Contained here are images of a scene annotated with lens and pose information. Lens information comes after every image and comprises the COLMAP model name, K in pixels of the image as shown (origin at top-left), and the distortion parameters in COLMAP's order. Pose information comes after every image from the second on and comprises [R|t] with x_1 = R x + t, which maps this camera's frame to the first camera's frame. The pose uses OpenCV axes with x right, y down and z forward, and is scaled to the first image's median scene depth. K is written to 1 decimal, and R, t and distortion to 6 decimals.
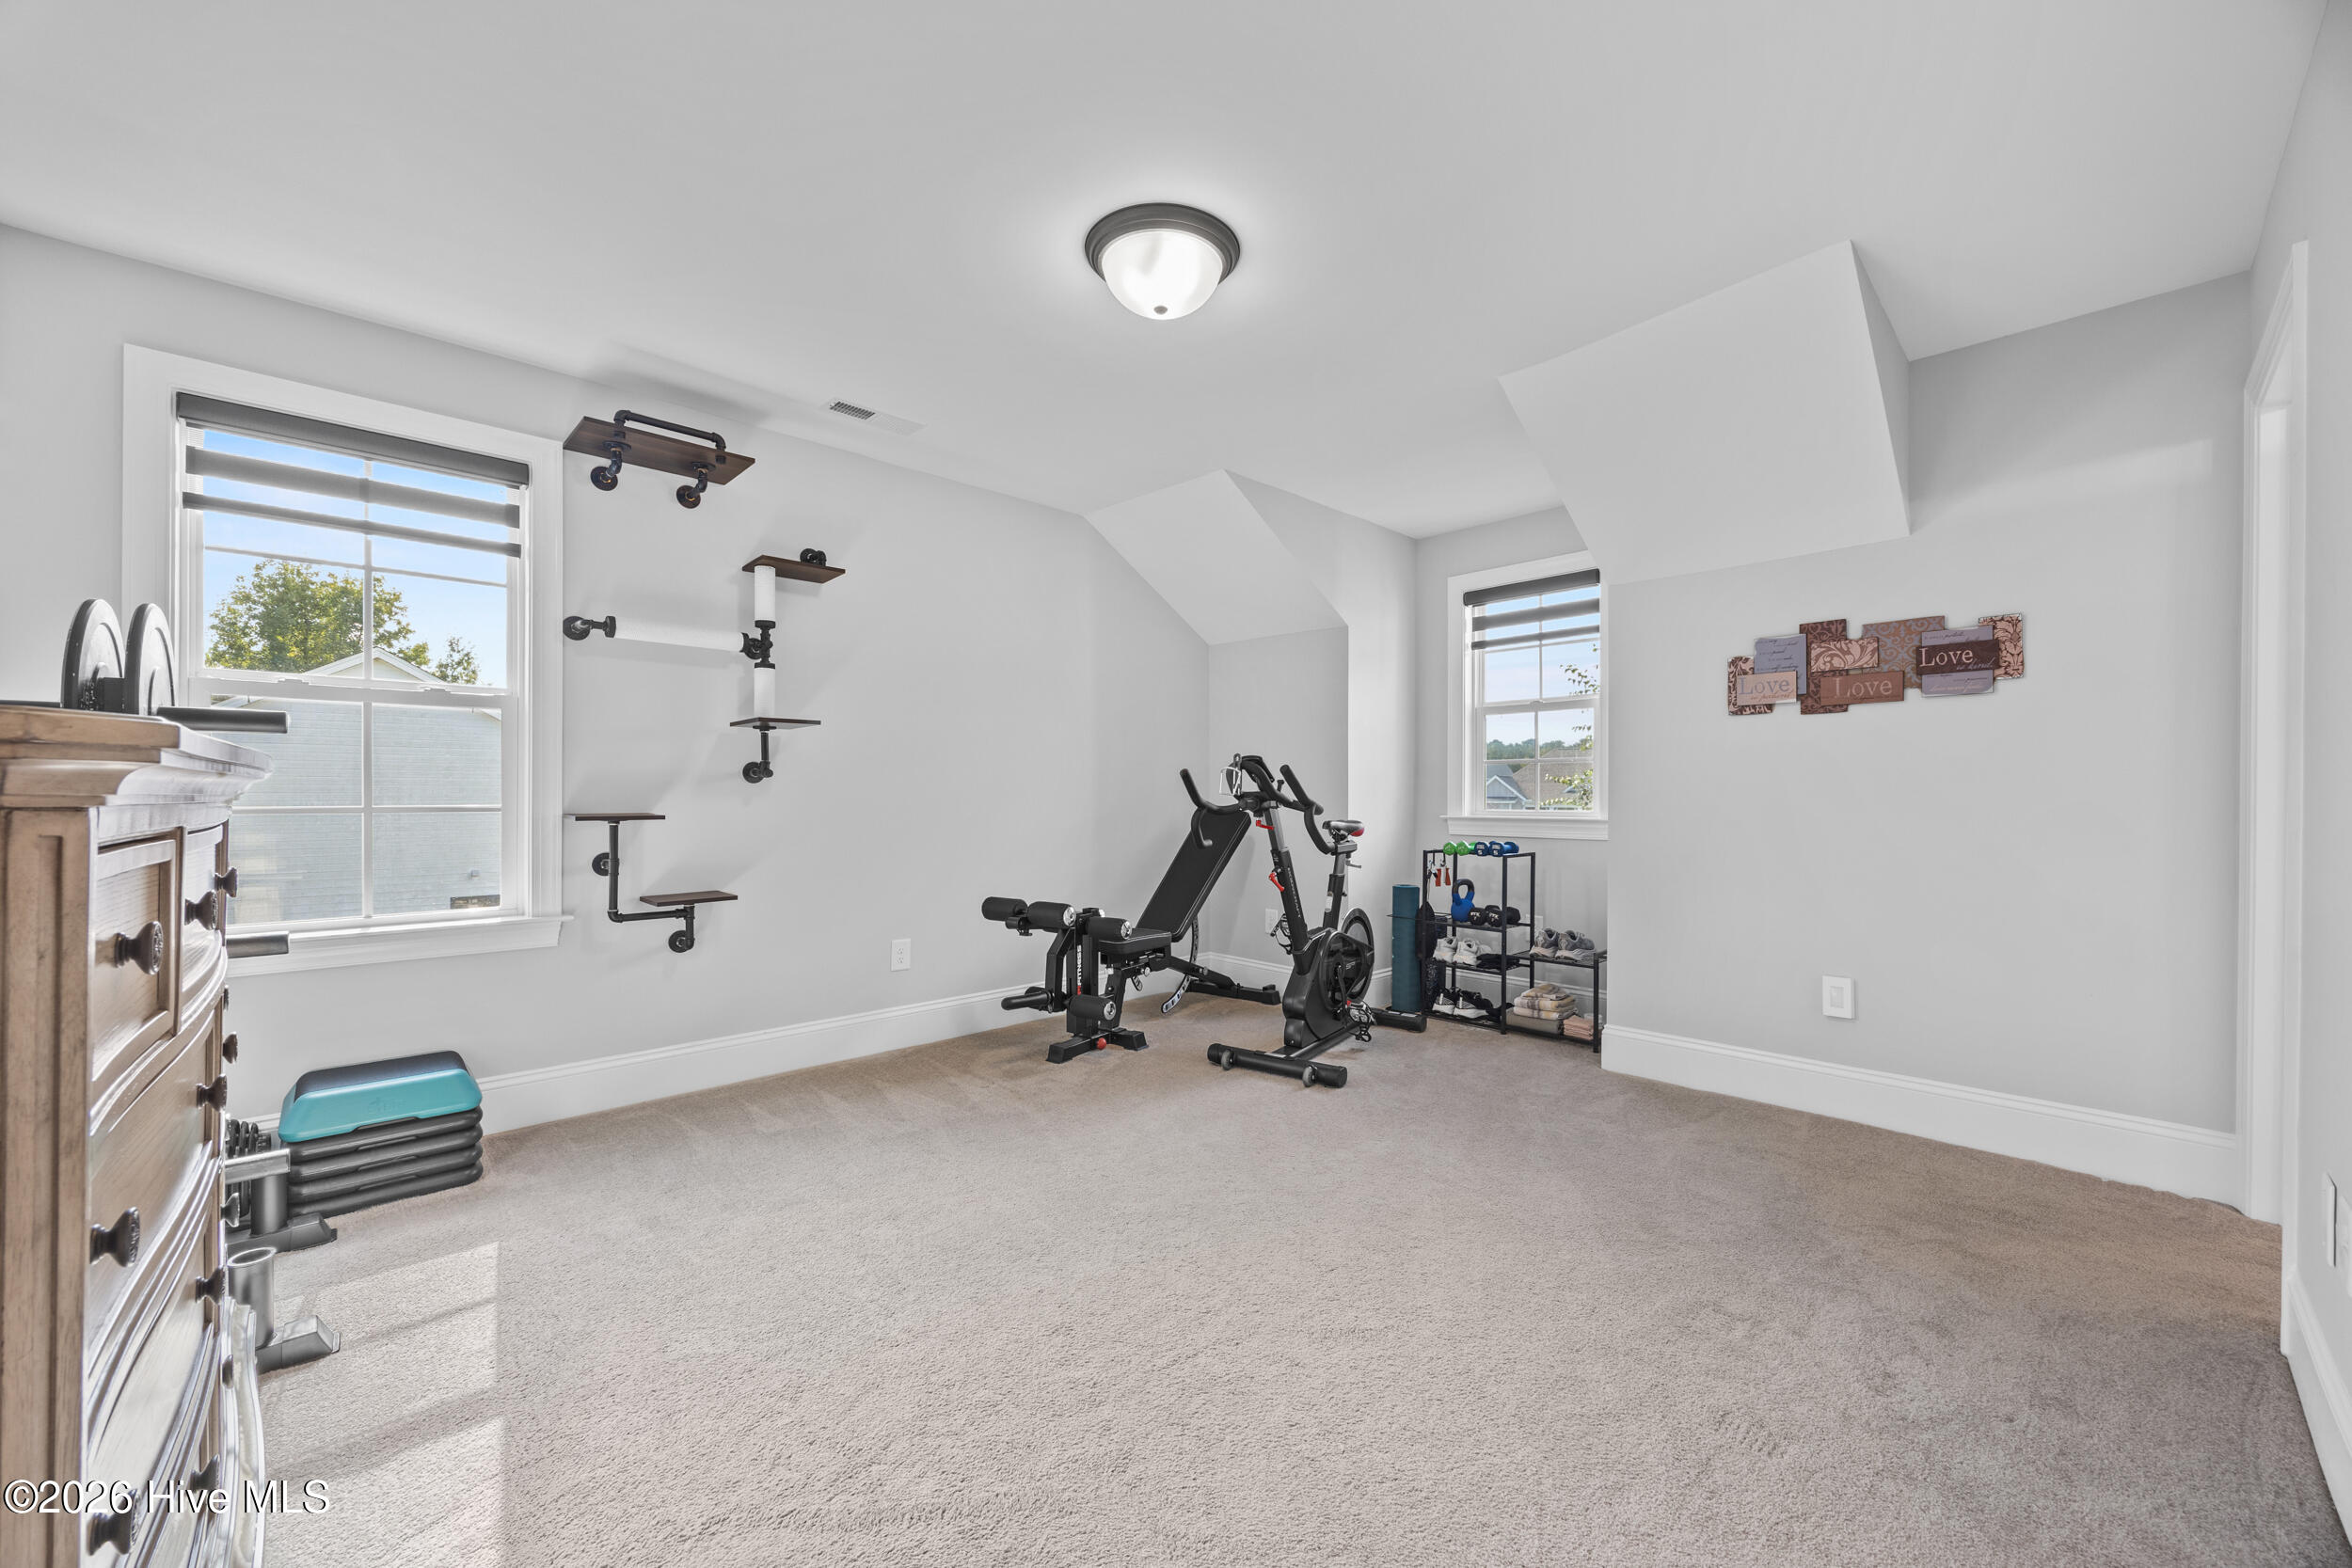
lens RADIAL K [[893.8, 0, 1161.1], [0, 893.8, 792.6], [0, 0, 1]] dist [-0.003390, -0.000003]
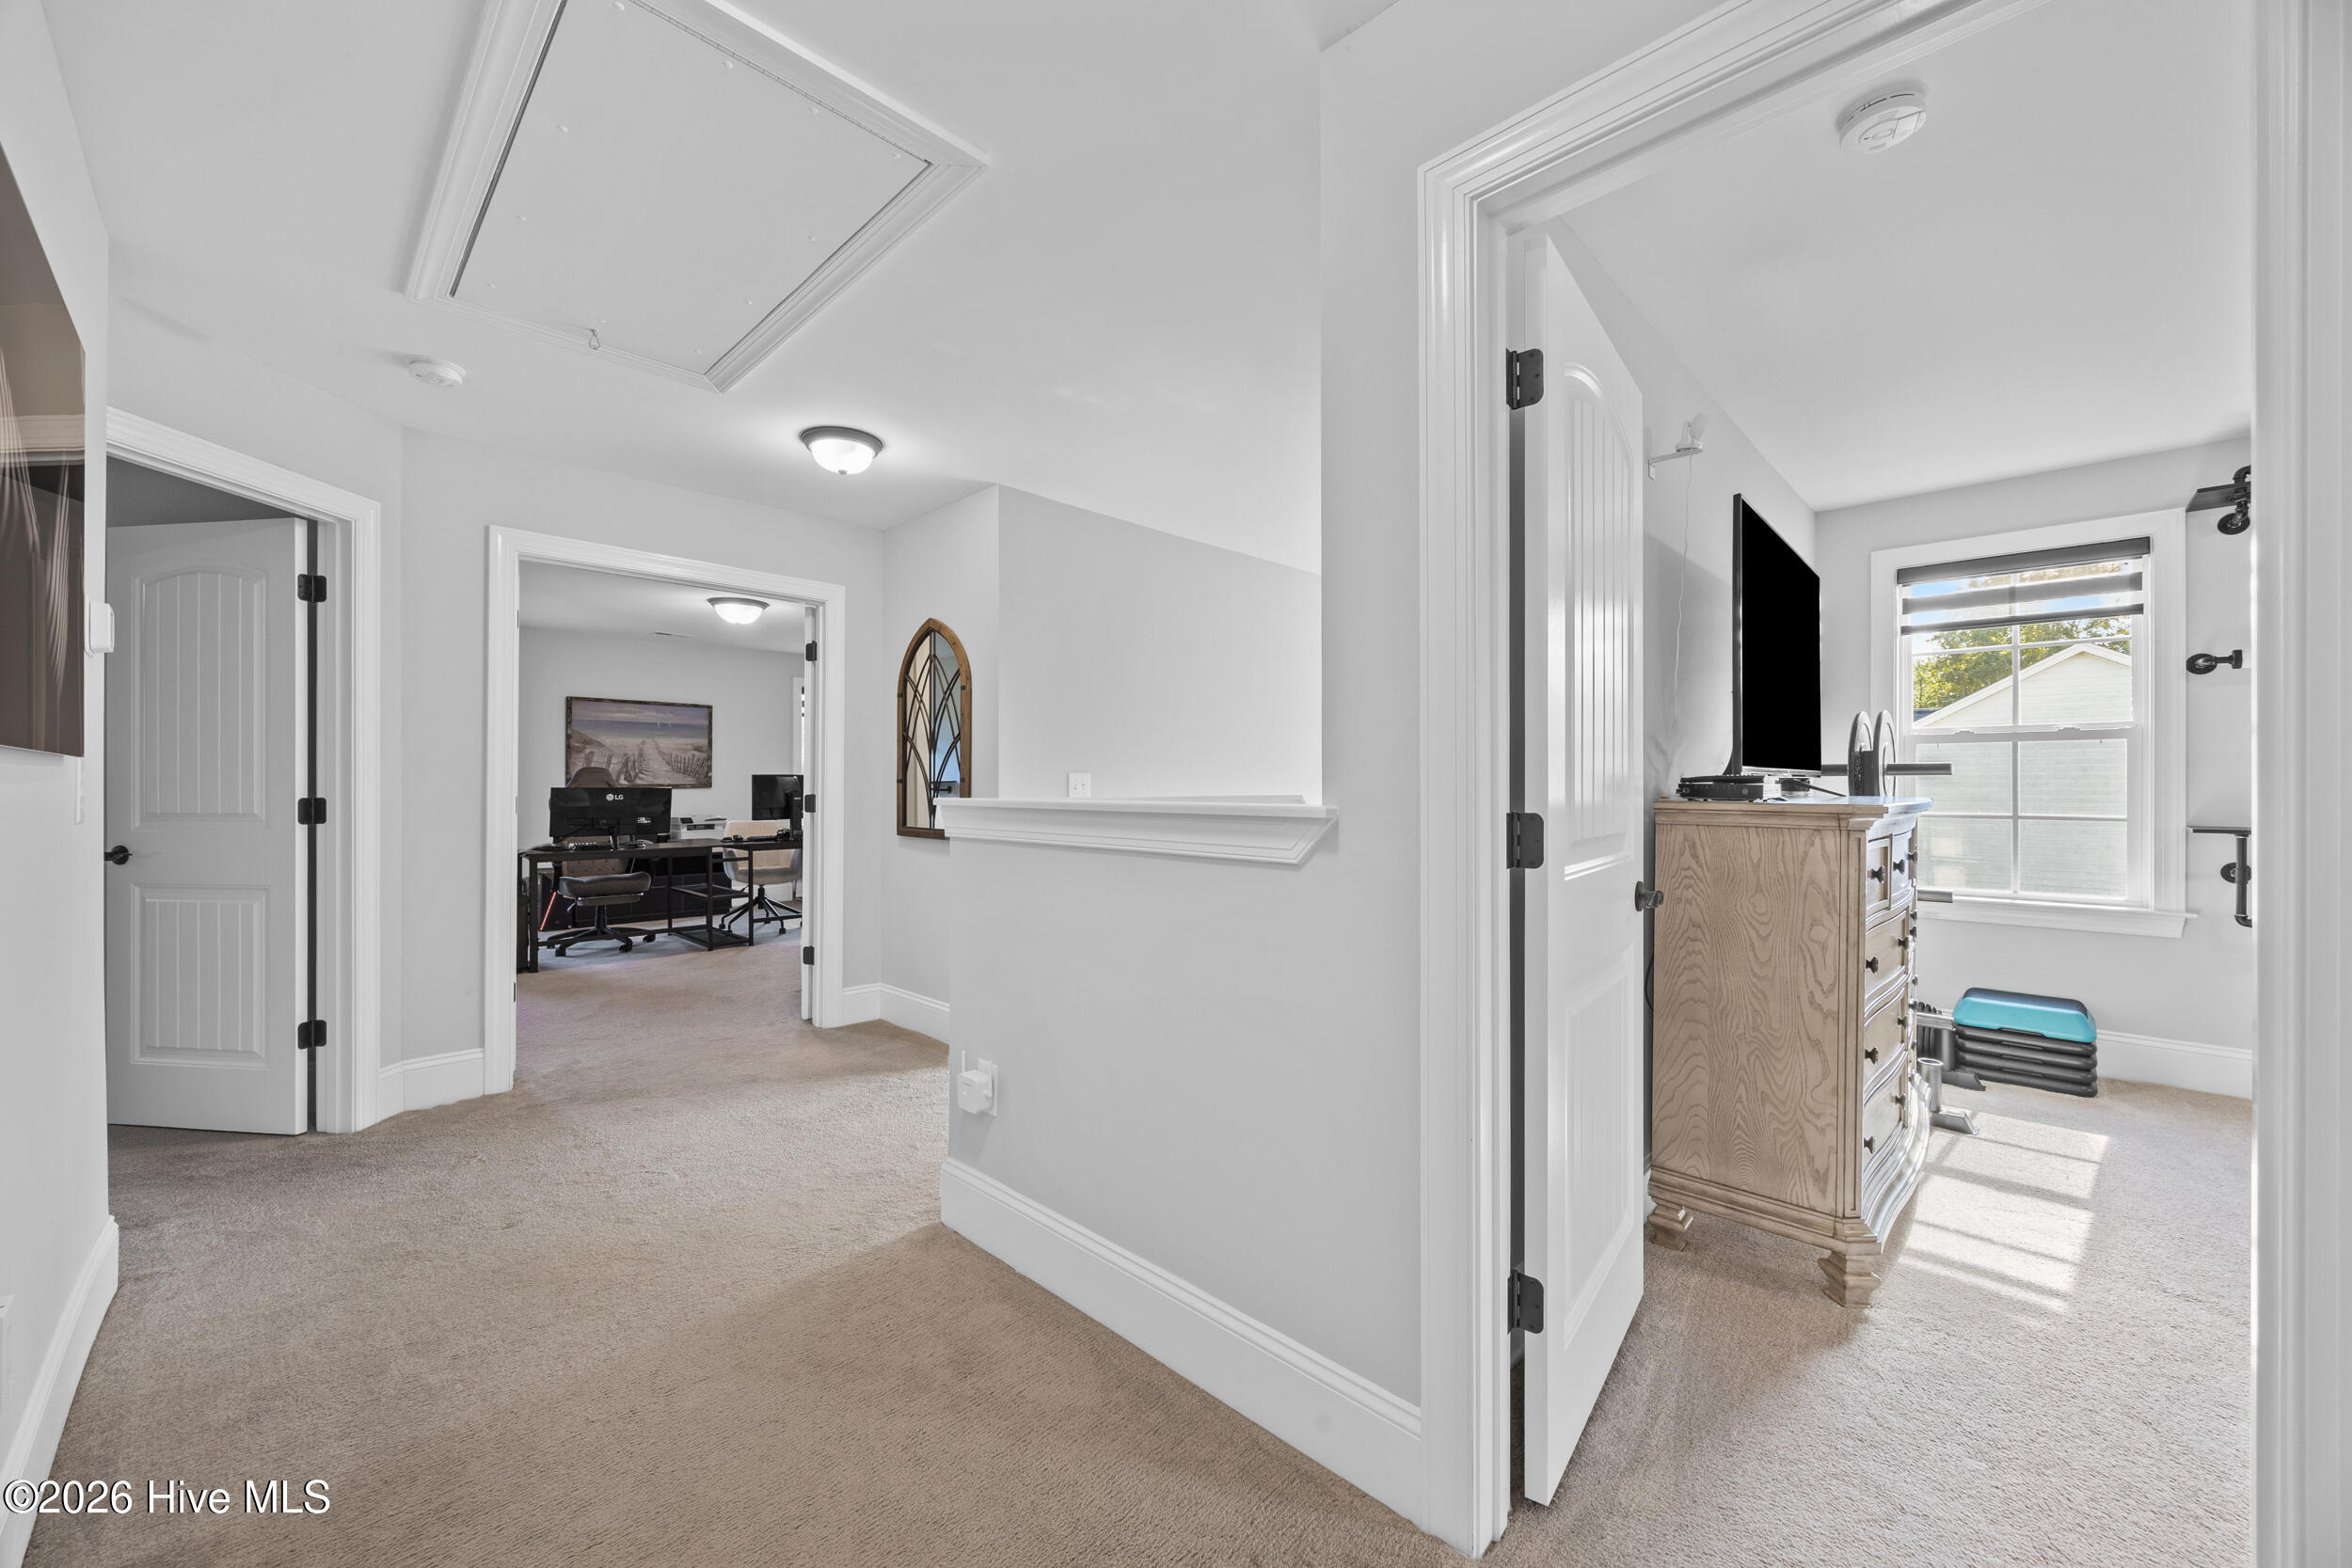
lens RADIAL K [[893.8, 0, 1161.0], [0, 893.8, 783.3], [0, 0, 1]] dist [-0.003390, -0.000003]
pose [[0.037456, 0.000471, -0.999298, 0.539199], [0.001985, 0.999998, 0.000546, -0.042831], [0.999296, -0.002004, 0.037455, -0.466983]]
